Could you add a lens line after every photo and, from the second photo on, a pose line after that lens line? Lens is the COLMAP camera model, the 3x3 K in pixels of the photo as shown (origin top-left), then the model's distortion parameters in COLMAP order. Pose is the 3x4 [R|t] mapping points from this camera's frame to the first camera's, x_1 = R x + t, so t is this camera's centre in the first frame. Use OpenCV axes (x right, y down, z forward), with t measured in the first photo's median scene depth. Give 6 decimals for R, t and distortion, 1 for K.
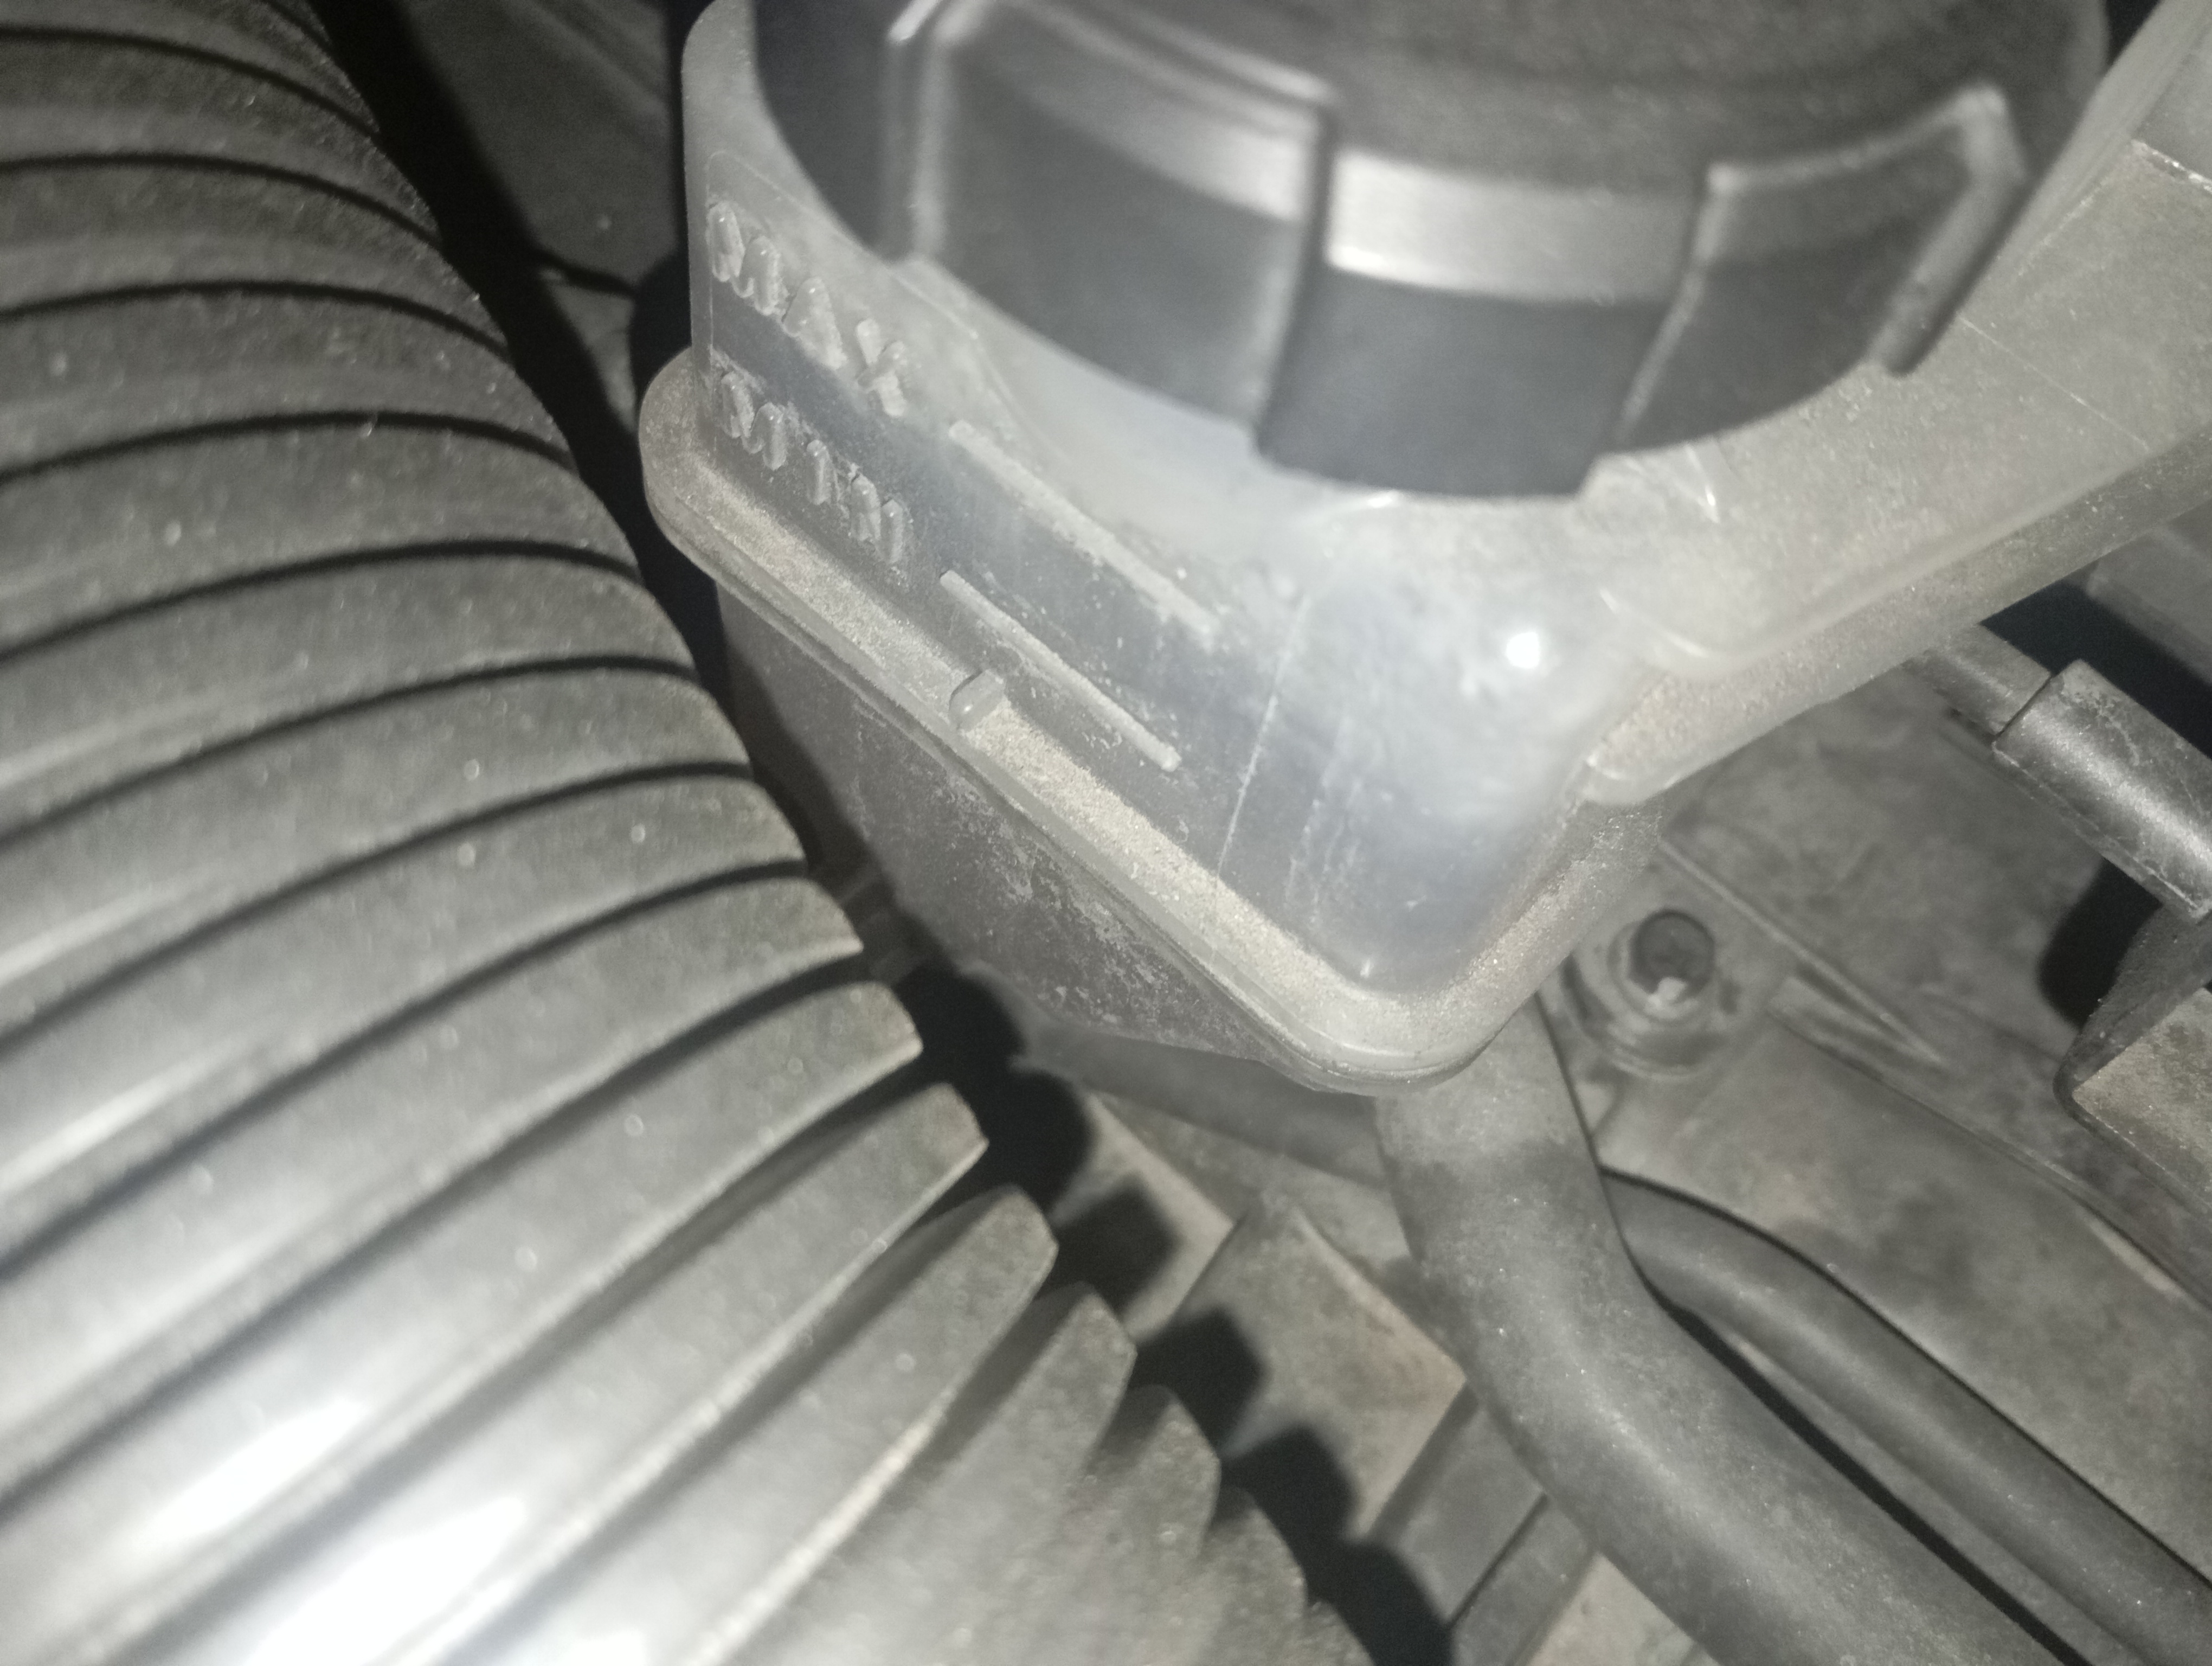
lens RADIAL K [[1849.7, 0, 1203.9], [0, 1849.7, 803.4], [0, 0, 1]] dist [0.054772, -0.180014]
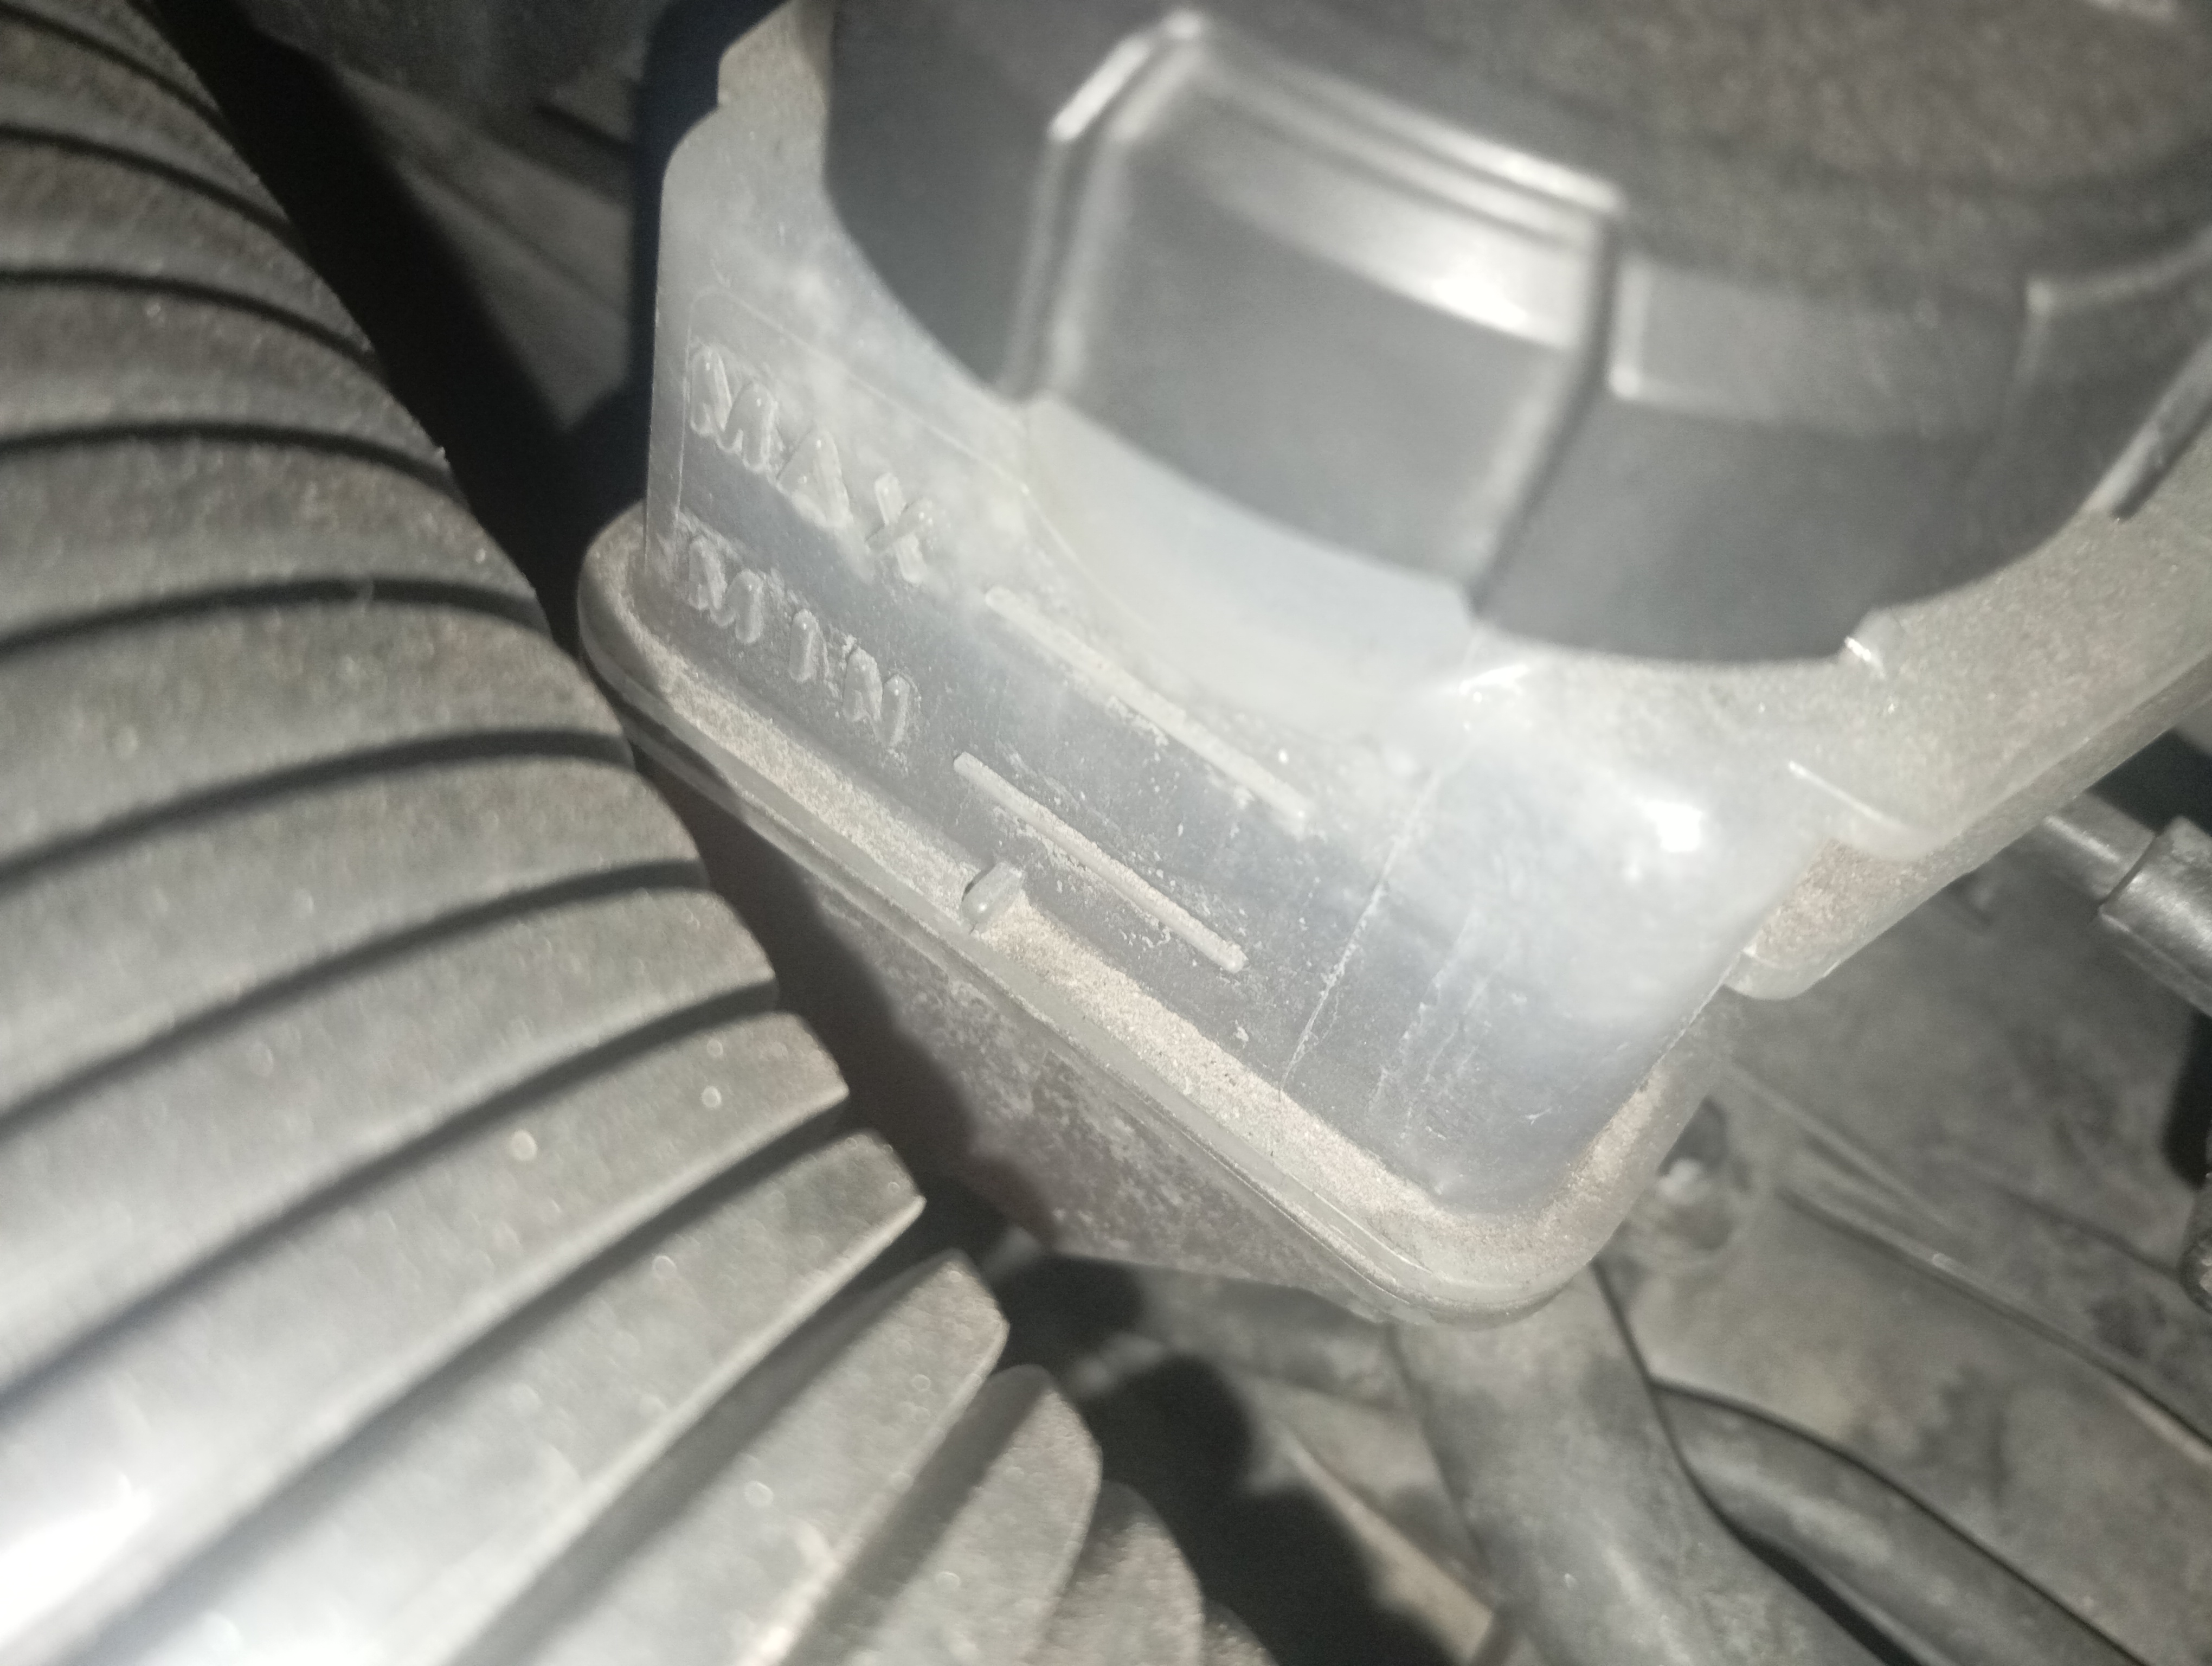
lens RADIAL K [[1849.7, 0, 1203.9], [0, 1849.7, 803.4], [0, 0, 1]] dist [0.054772, -0.180014]
pose [[0.994422, -0.028932, 0.101428, -0.118011], [0.037401, 0.995879, -0.082617, -0.025030], [-0.098620, 0.085949, 0.991406, 0.117085]]
